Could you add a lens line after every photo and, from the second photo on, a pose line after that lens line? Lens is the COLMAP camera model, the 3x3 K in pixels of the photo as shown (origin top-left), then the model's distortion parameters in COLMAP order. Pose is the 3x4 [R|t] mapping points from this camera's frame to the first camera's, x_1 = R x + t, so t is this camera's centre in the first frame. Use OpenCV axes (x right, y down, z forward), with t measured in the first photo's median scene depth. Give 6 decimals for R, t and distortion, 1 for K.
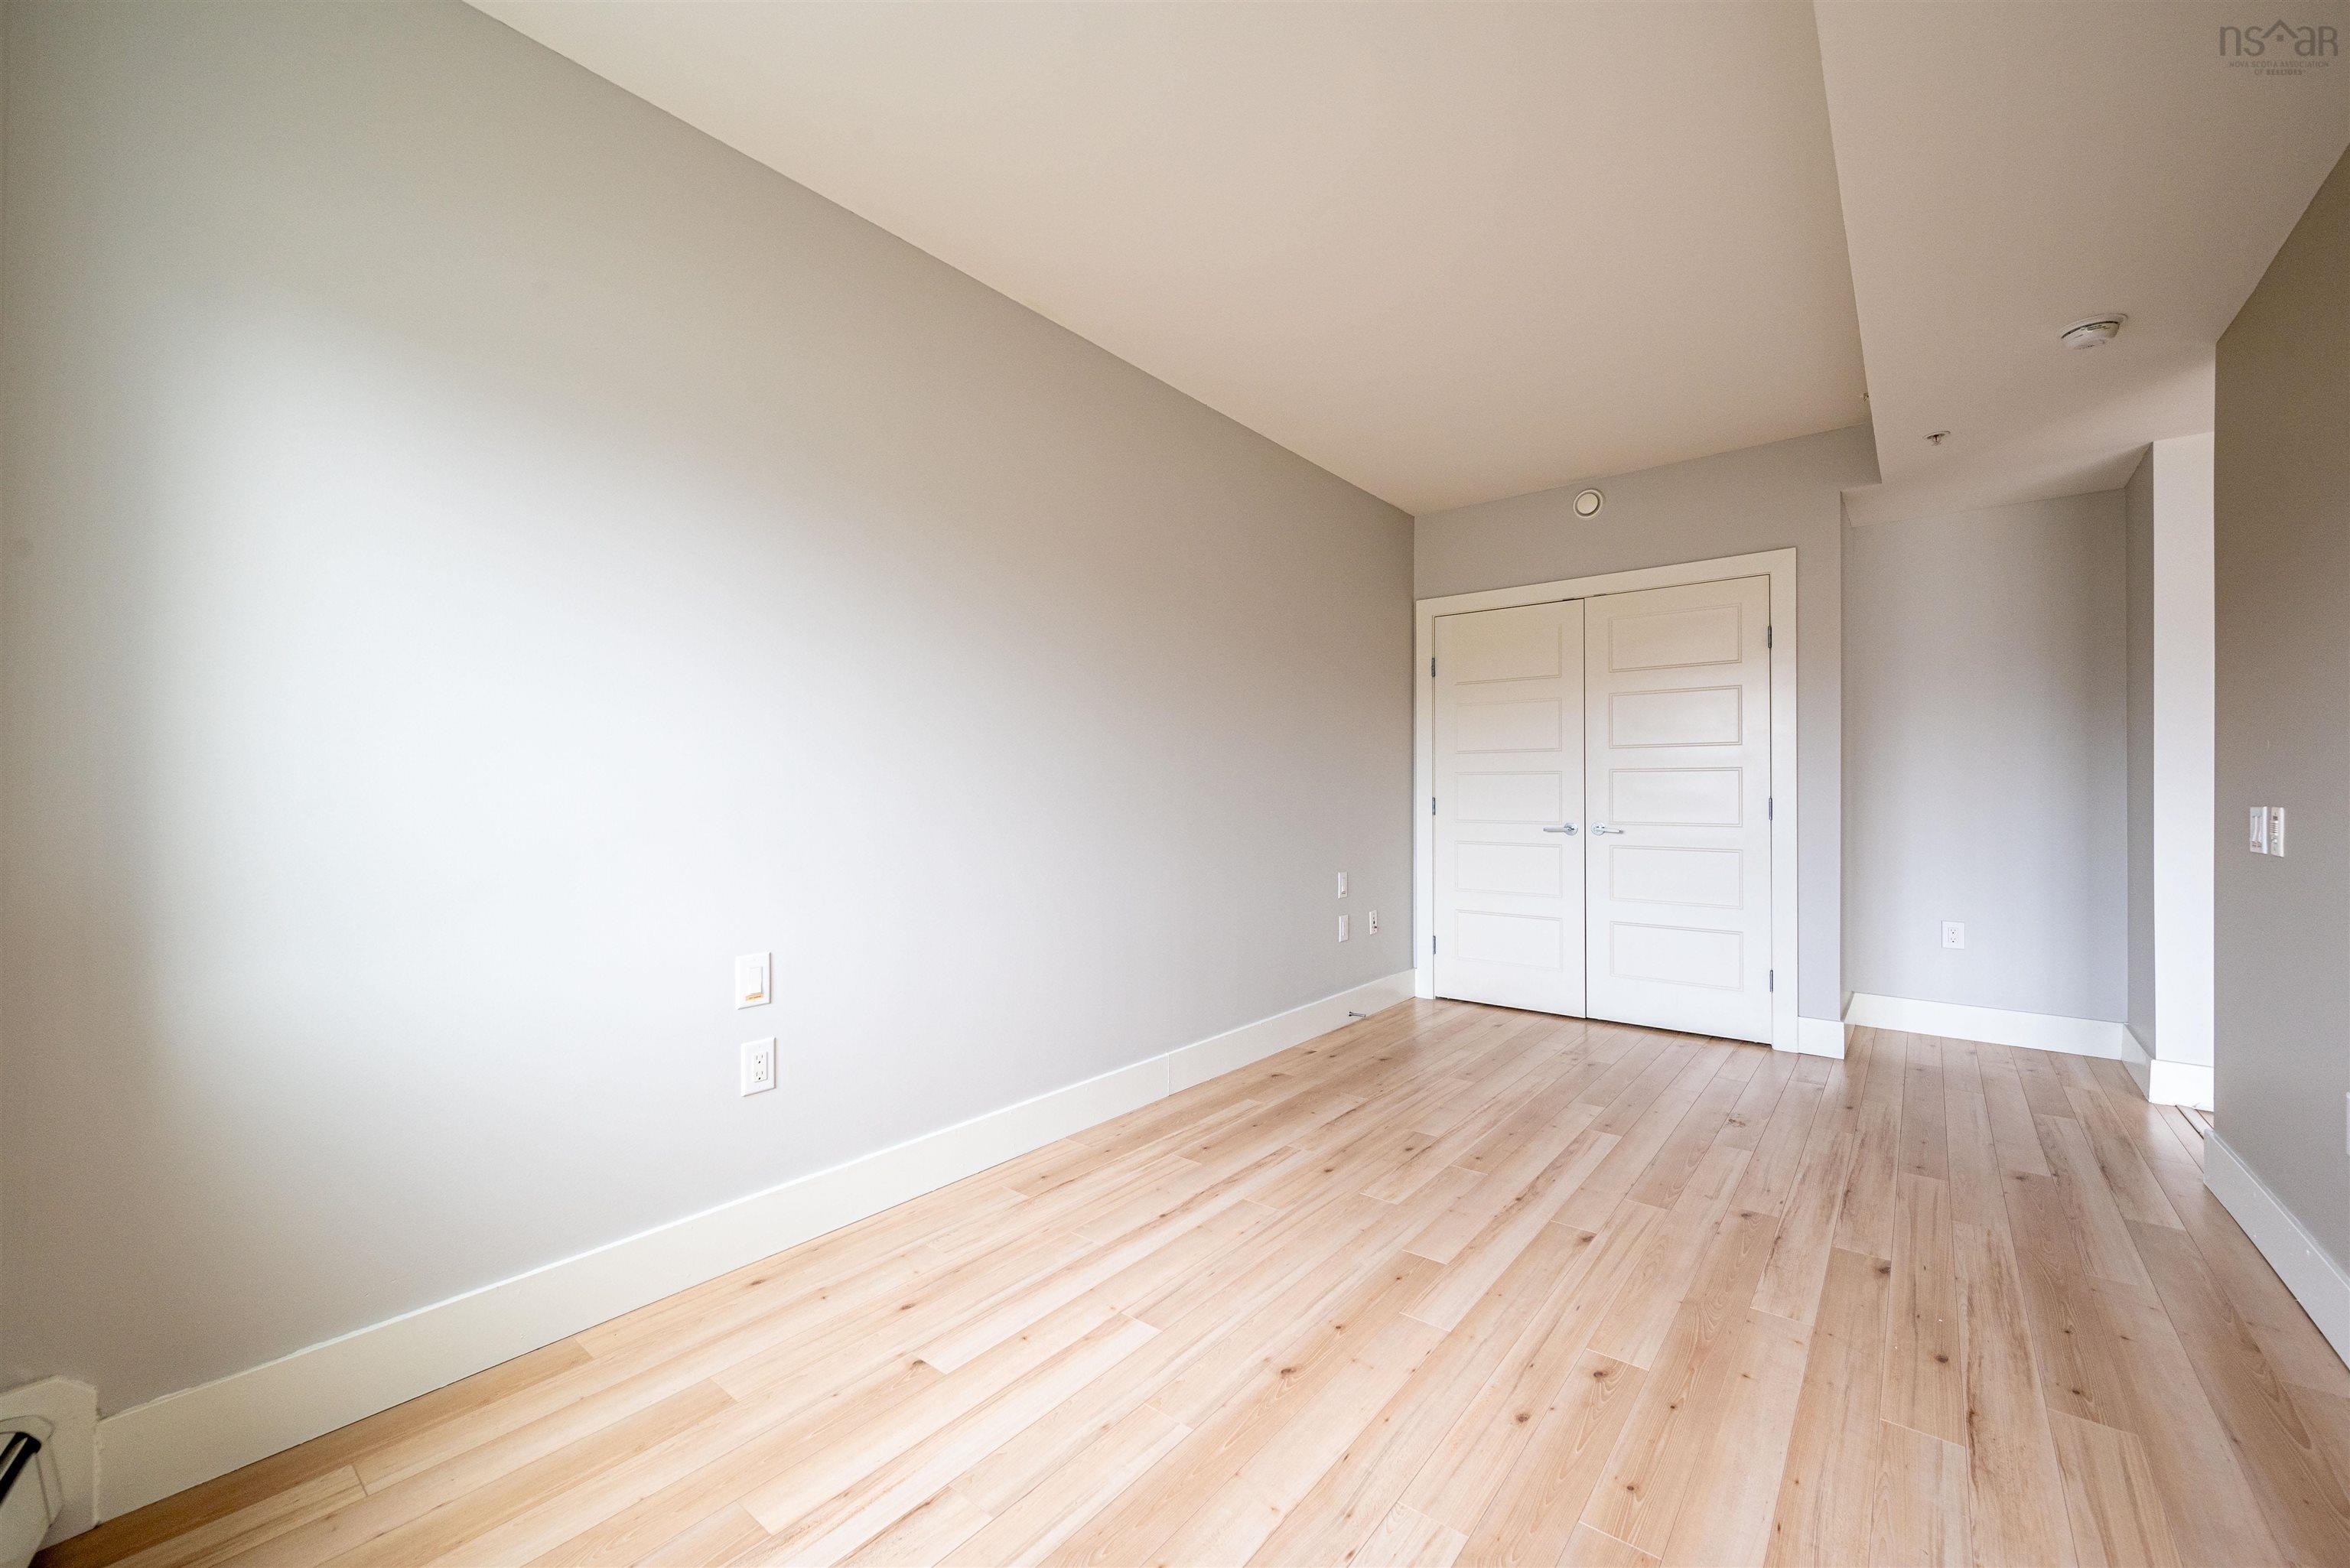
lens RADIAL K [[933.4, 0, 1183.9], [0, 933.4, 788.9], [0, 0, 1]] dist [-0.000686, -0.000089]
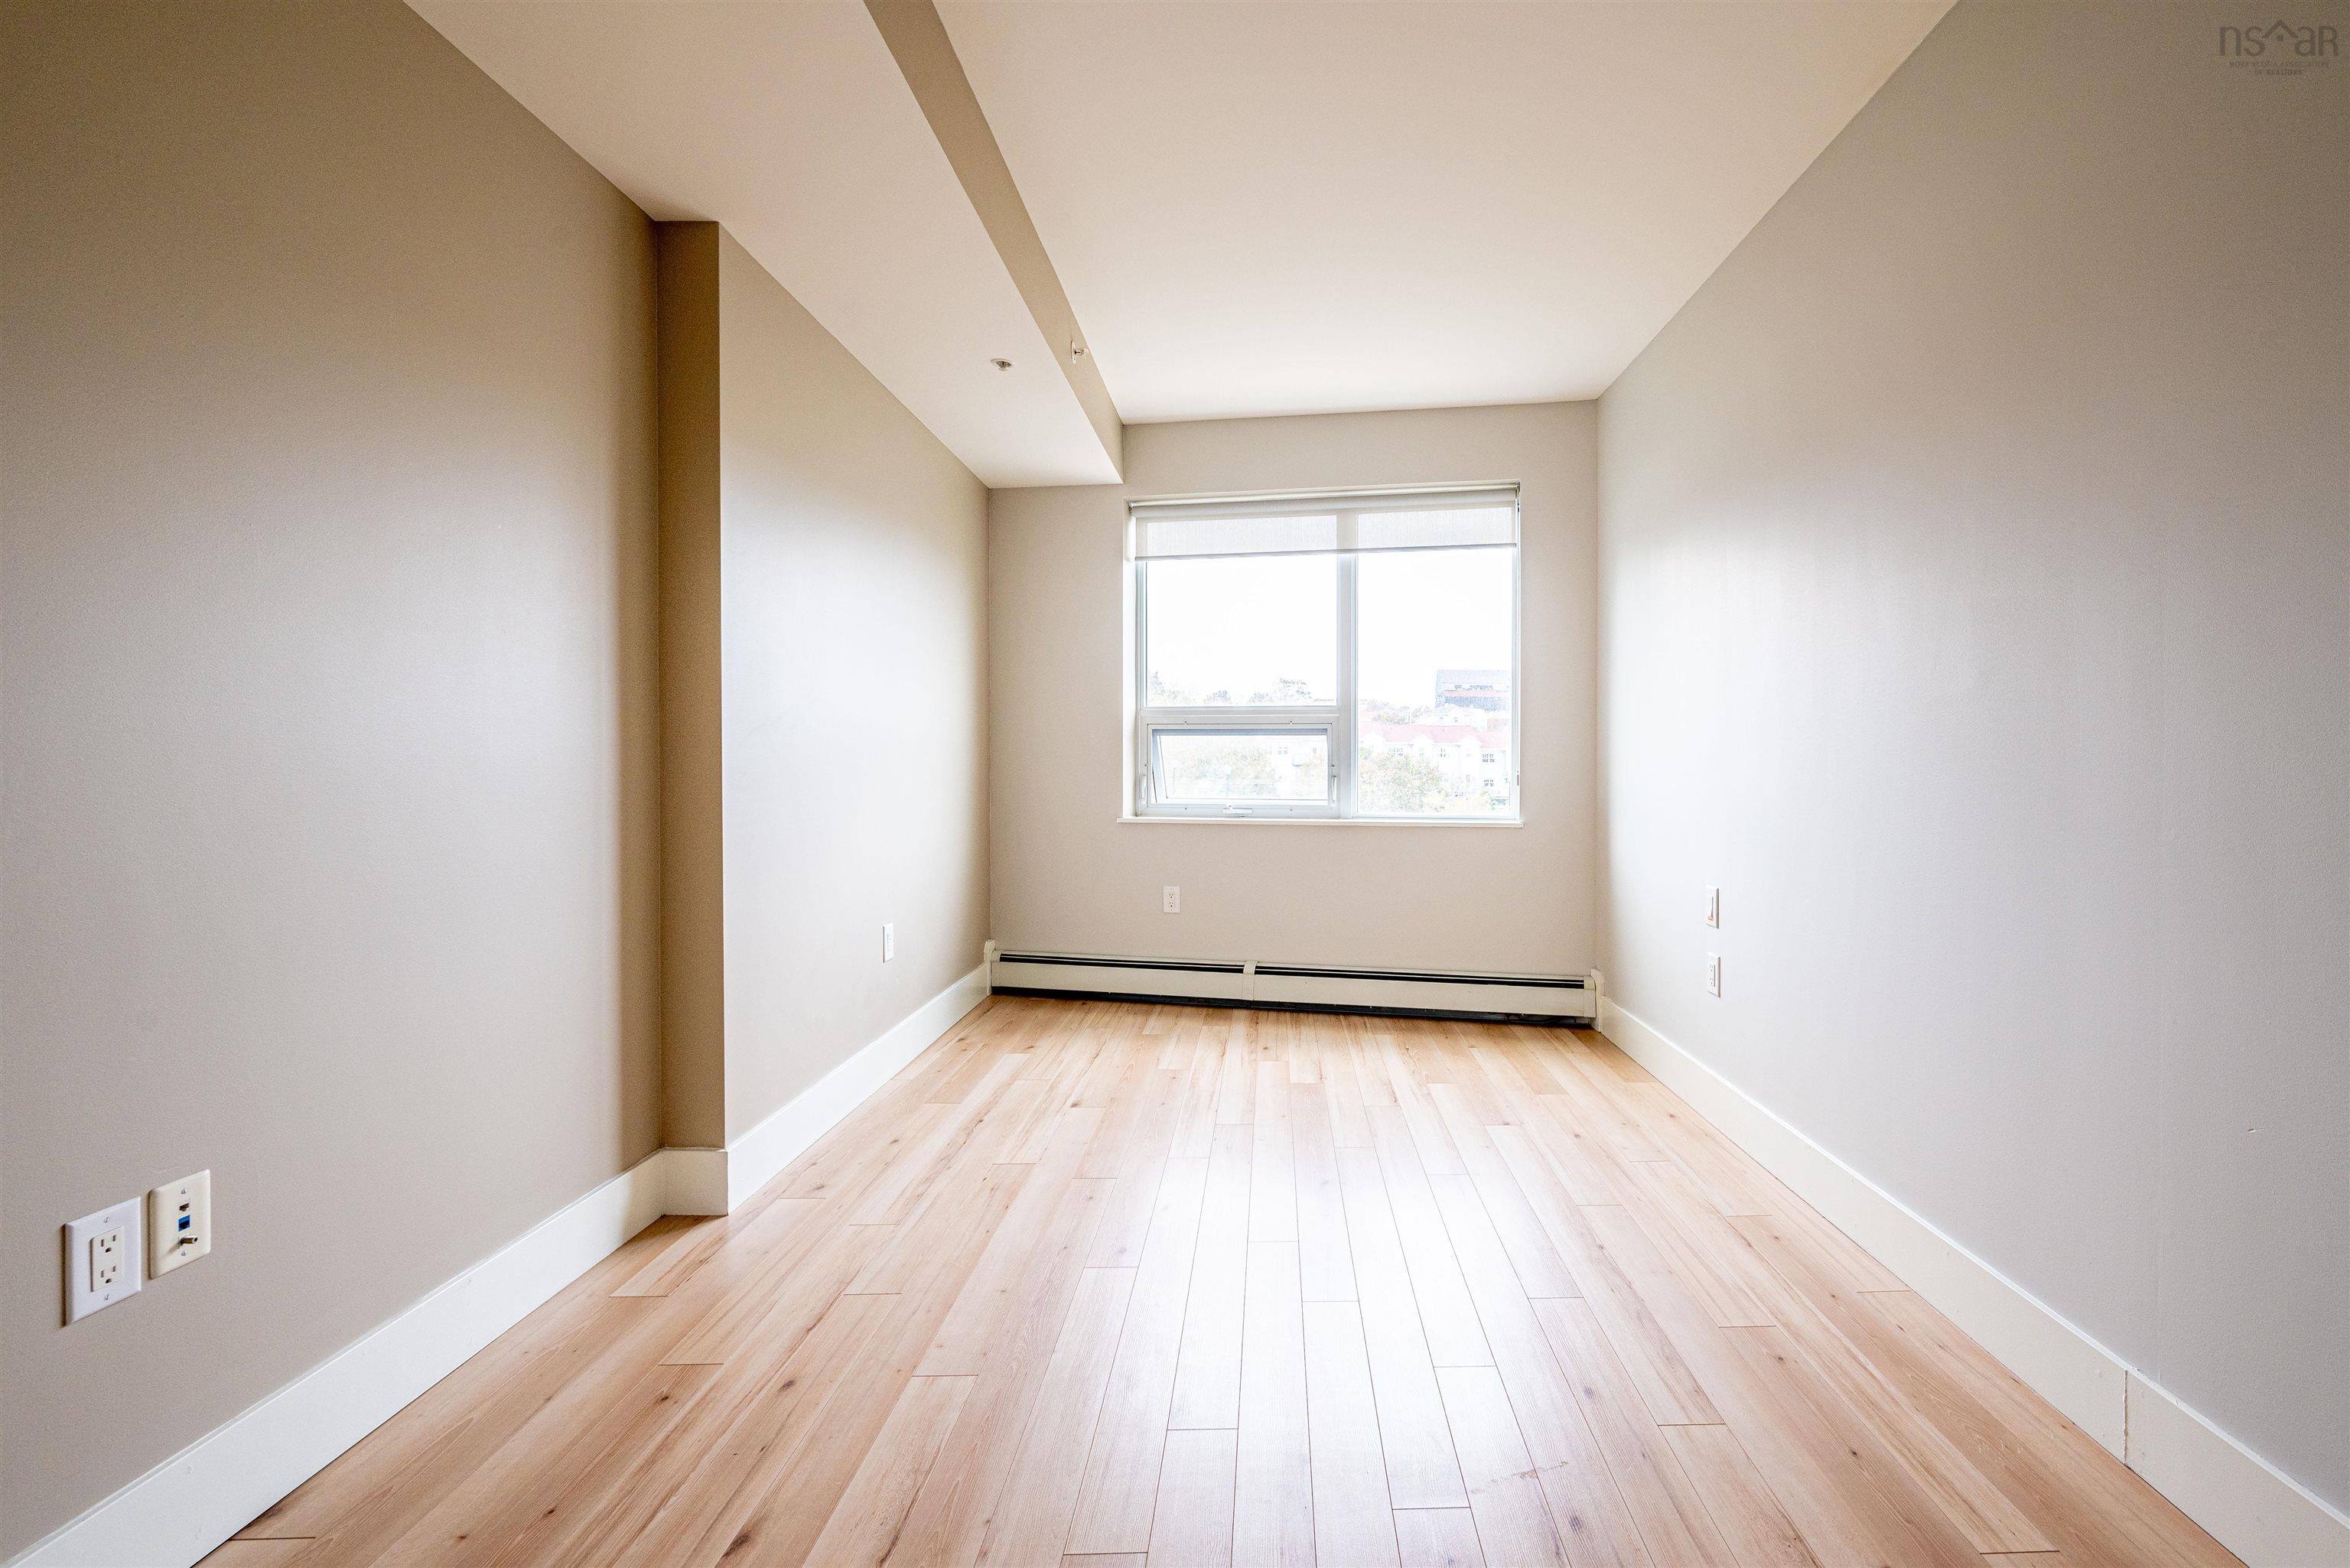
lens RADIAL K [[948.7, 0, 1186.6], [0, 948.7, 785.7], [0, 0, 1]] dist [-0.000975, 0.000152]
pose [[-0.825422, 0.006769, -0.564475, 0.985622], [-0.008931, 0.999646, 0.025047, 0.024590], [0.564445, 0.025716, -0.825070, 1.897127]]
